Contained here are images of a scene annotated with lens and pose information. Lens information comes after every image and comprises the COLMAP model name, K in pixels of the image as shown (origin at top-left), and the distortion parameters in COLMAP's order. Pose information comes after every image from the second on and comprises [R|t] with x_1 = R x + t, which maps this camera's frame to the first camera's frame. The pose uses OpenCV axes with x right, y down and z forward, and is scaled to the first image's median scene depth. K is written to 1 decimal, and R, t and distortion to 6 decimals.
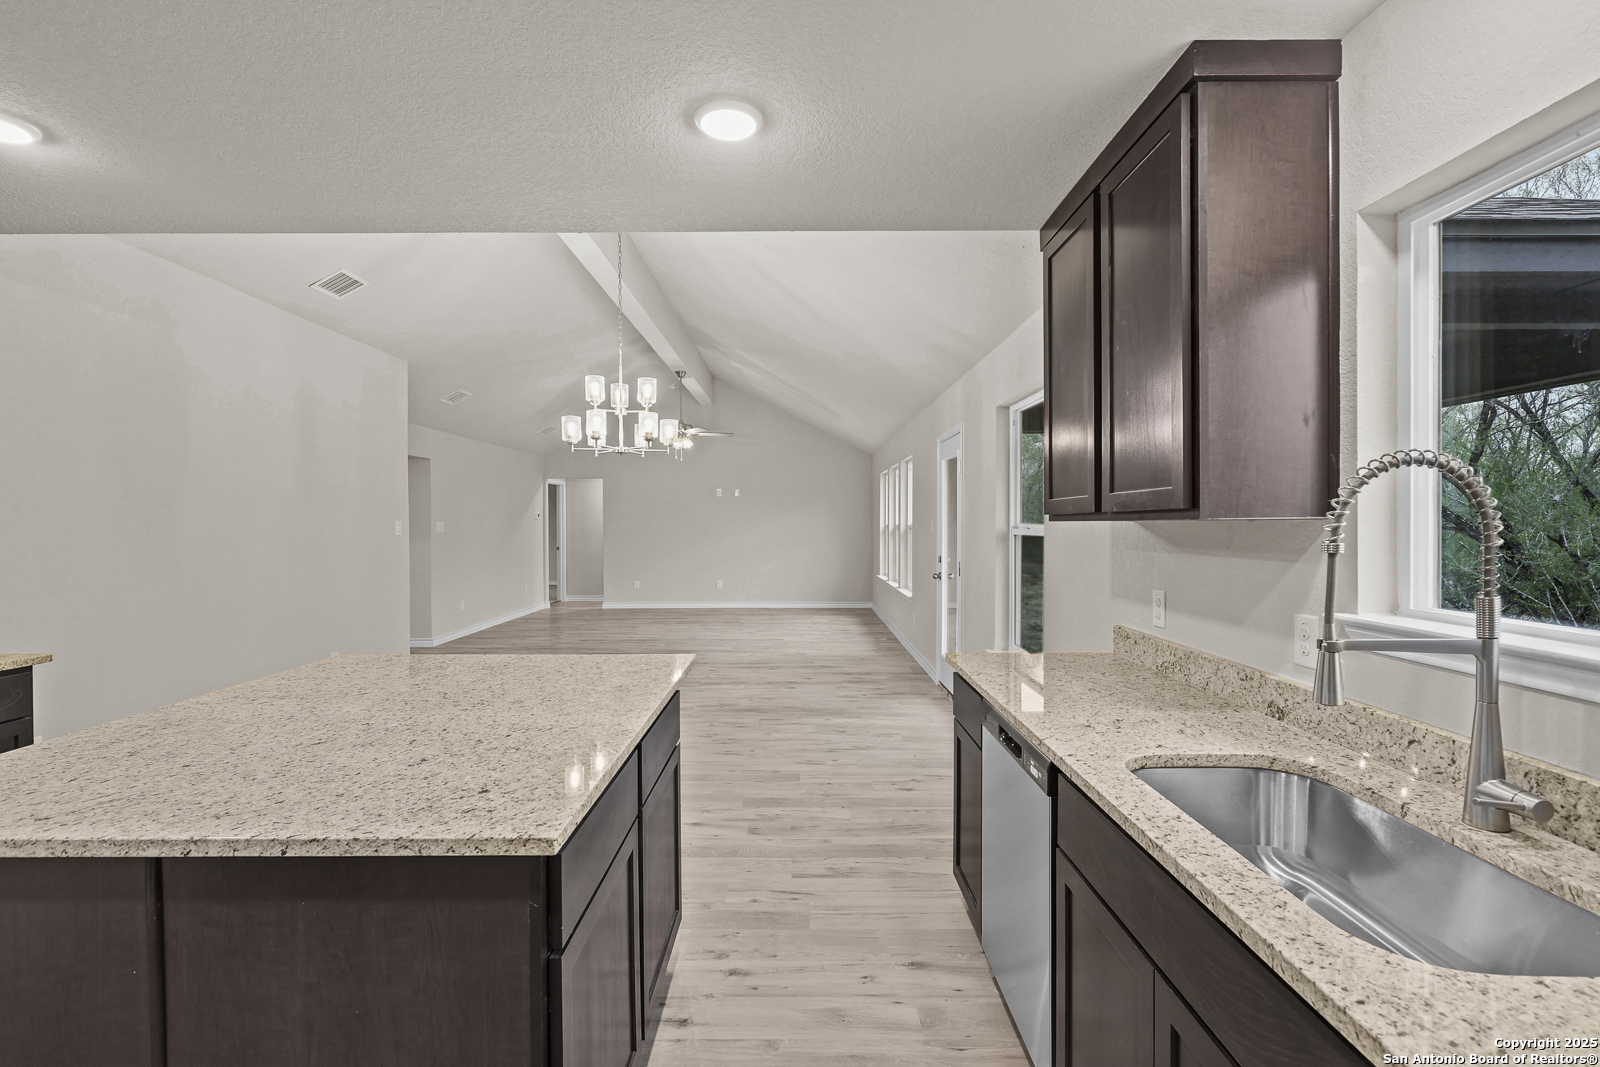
lens RADIAL K [[733.7, 0, 793.8], [0, 733.7, 530.6], [0, 0, 1]] dist [-0.002443, -0.000119]
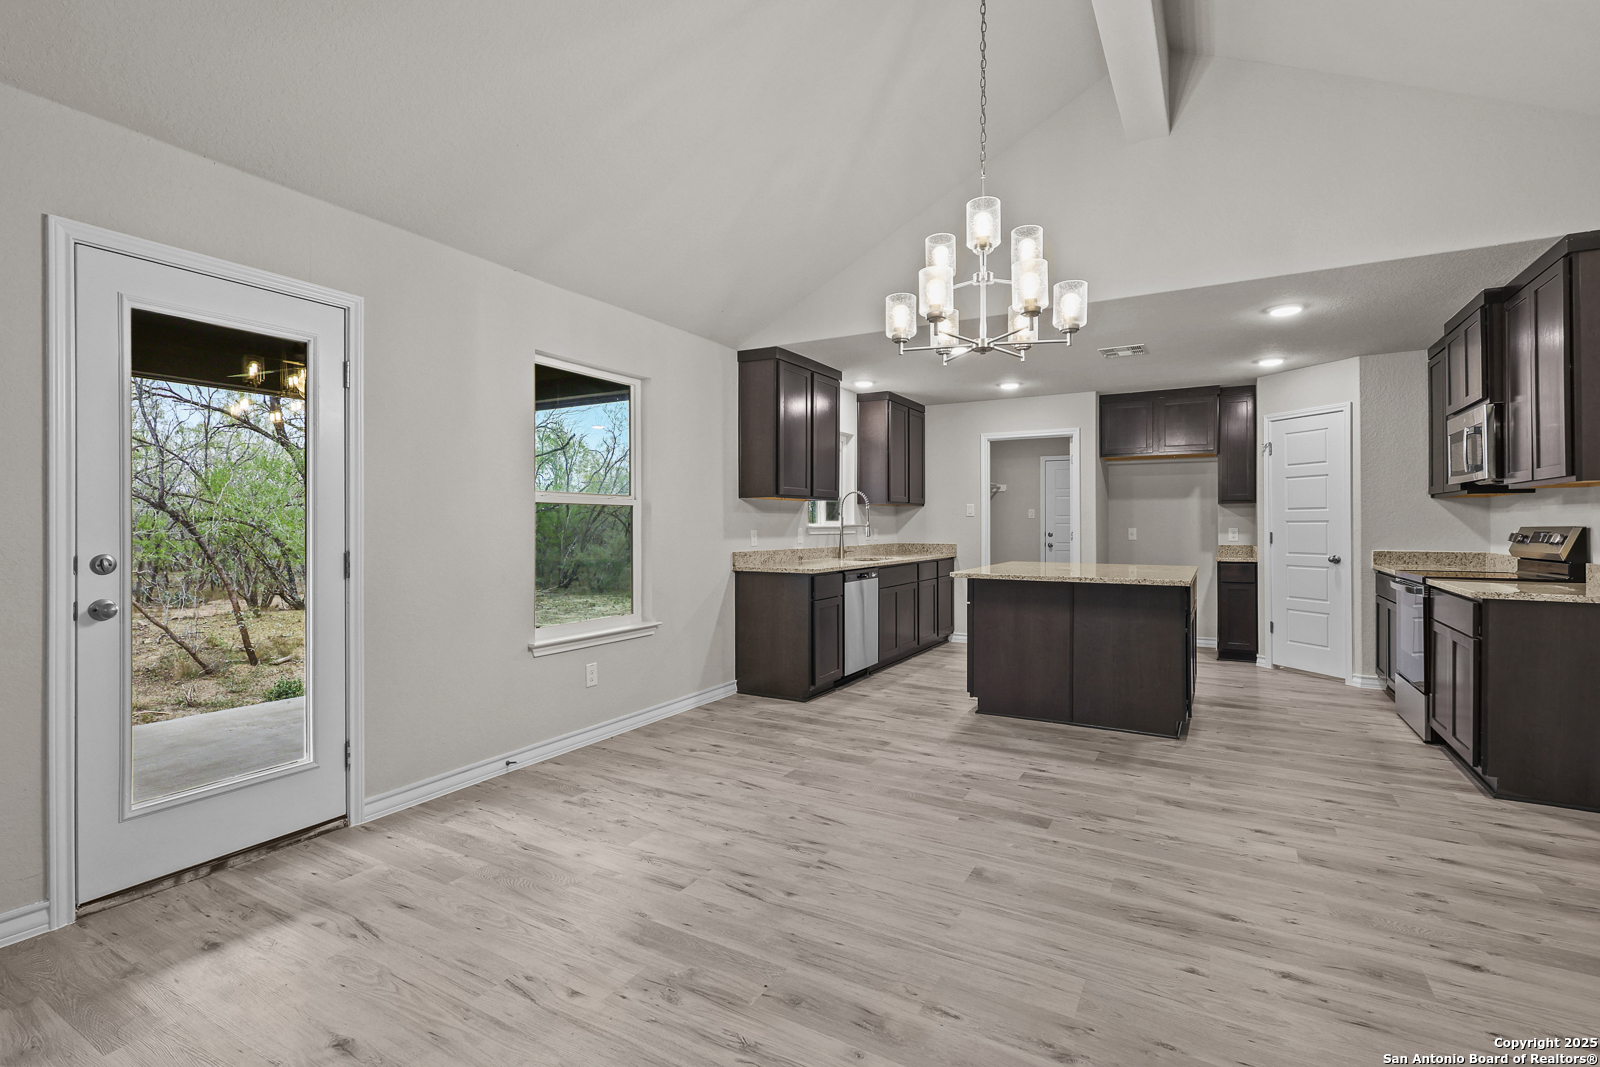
lens RADIAL K [[741.2, 0, 793.0], [0, 741.2, 520.9], [0, 0, 1]] dist [0.000896, 0.000857]
pose [[-0.869033, 0.004283, 0.494735, -0.533567], [0.006830, 0.999971, 0.003342, 0.035152], [-0.494706, 0.006283, -0.869038, 2.145046]]
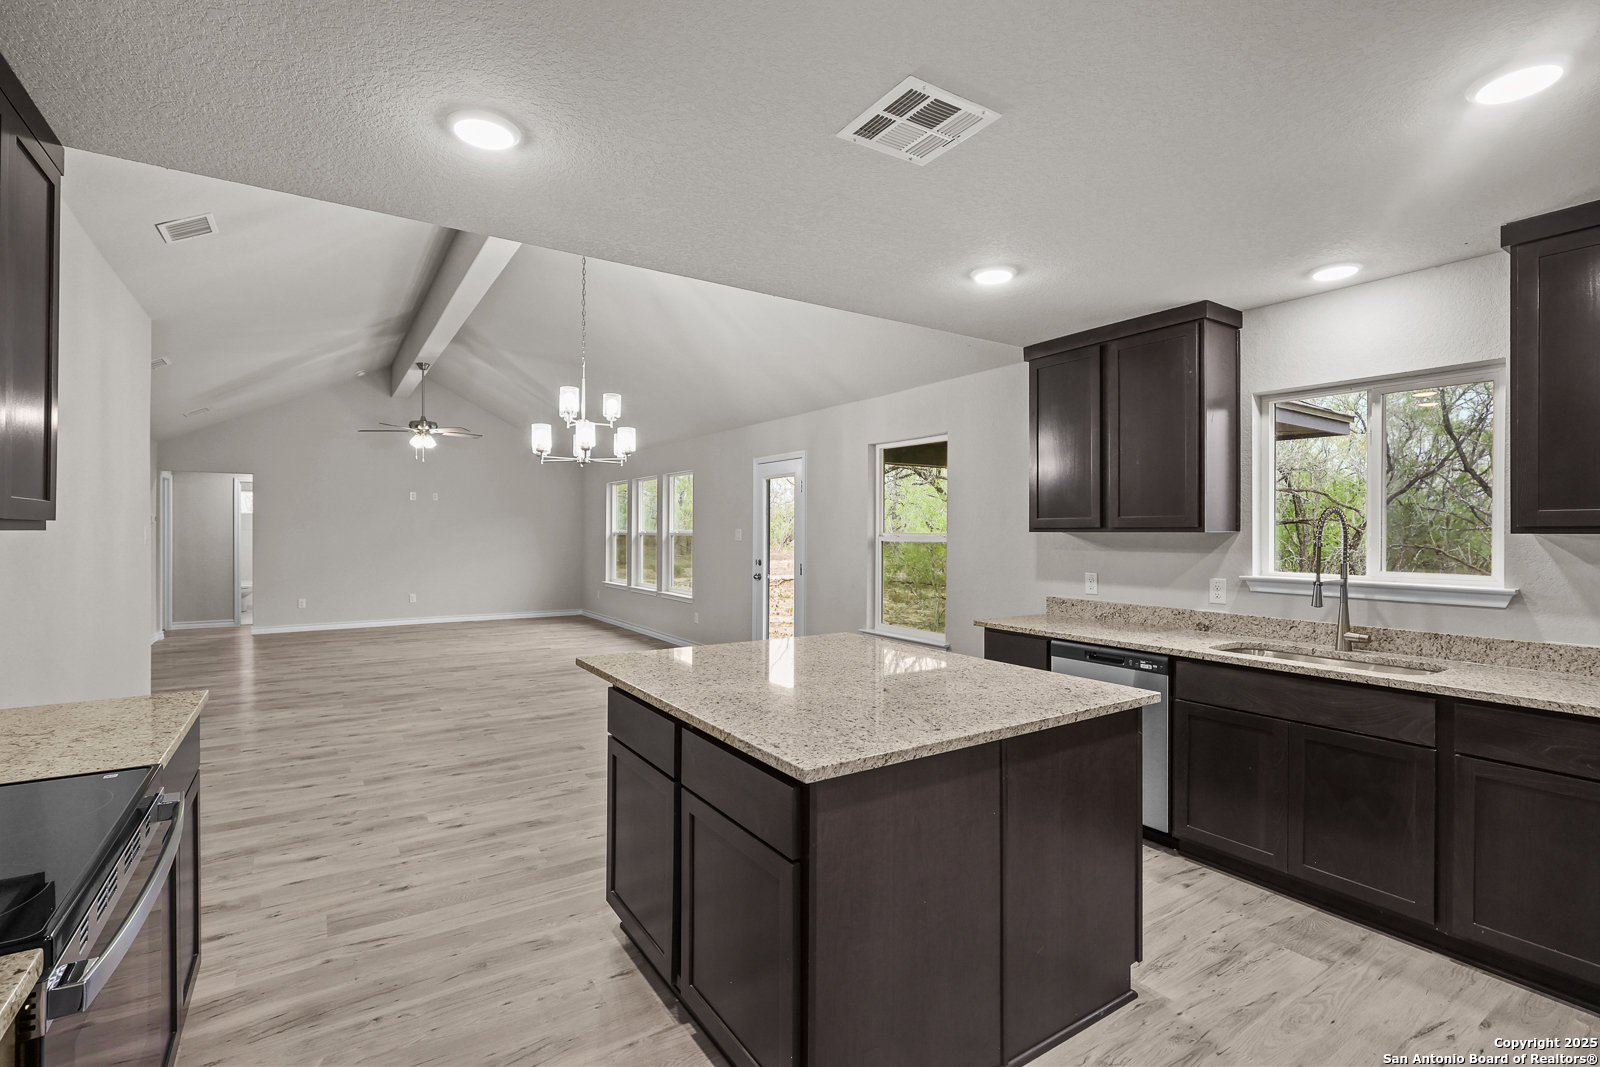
lens RADIAL K [[733.5, 0, 800.0], [0, 733.5, 533.5], [0, 0, 1]] dist [-0.003084, 0.000452]
pose [[0.830071, 0.004057, 0.557643, -0.757727], [-0.000169, 0.999975, -0.007023, 0.001029], [-0.557658, 0.005735, 0.830051, -0.033216]]
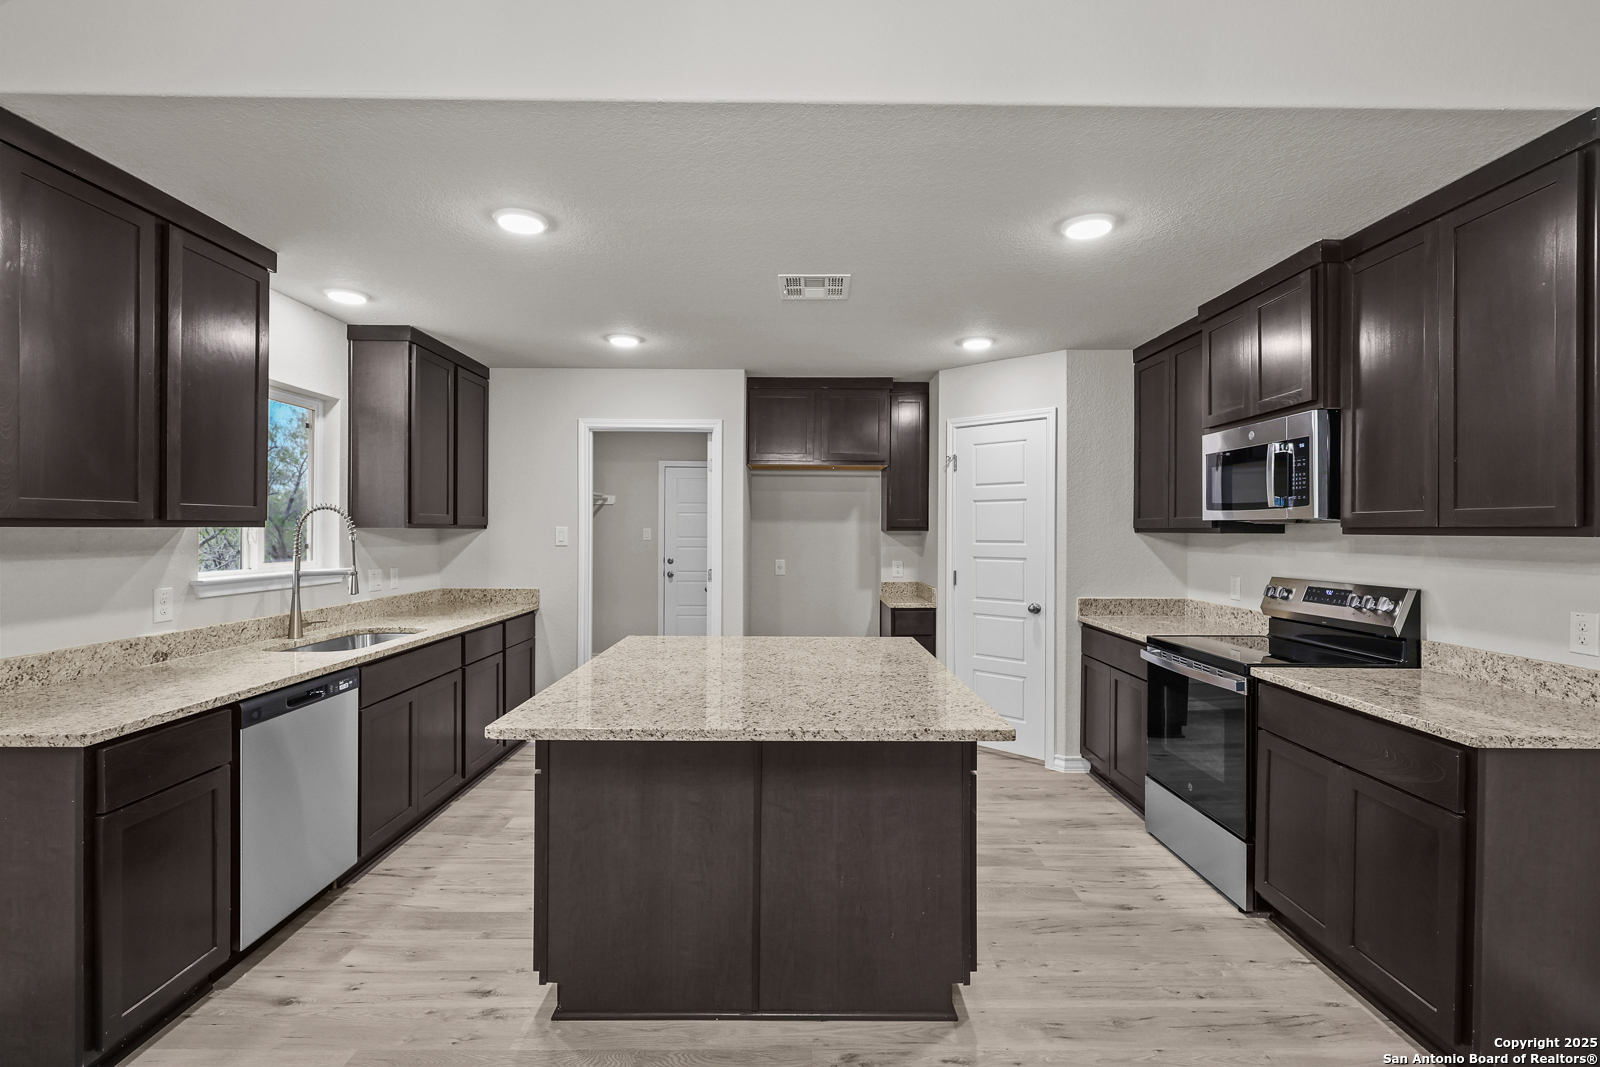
lens RADIAL K [[733.5, 0, 800.0], [0, 733.5, 533.5], [0, 0, 1]] dist [-0.003084, 0.000452]
pose [[-0.999907, -0.002661, -0.013407, -0.332579], [-0.002854, 0.999892, 0.014395, -0.014567], [0.013368, 0.014432, -0.999806, 1.352599]]
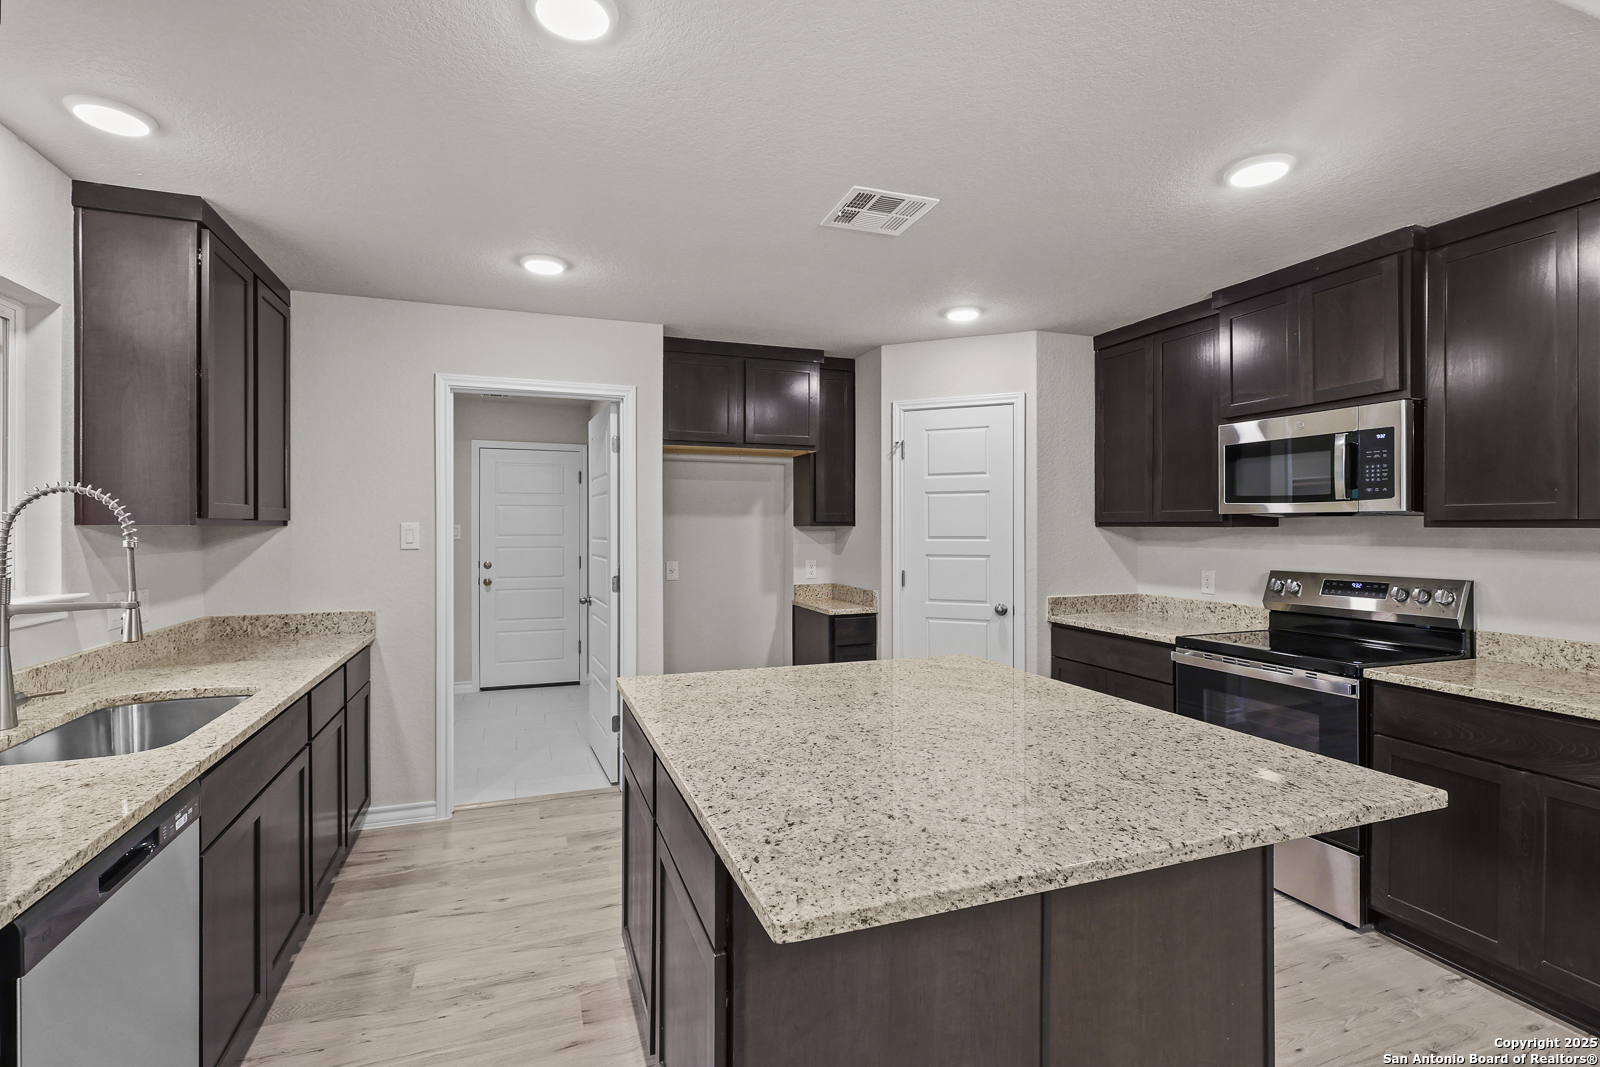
lens RADIAL K [[740.9, 0, 794.2], [0, 740.9, 529.5], [0, 0, 1]] dist [0.000083, -0.000138]
pose [[-0.936046, 0.003505, -0.351860, -0.018692], [-0.001547, 0.999900, 0.014074, -0.011713], [0.351874, 0.013718, -0.935947, 1.067711]]
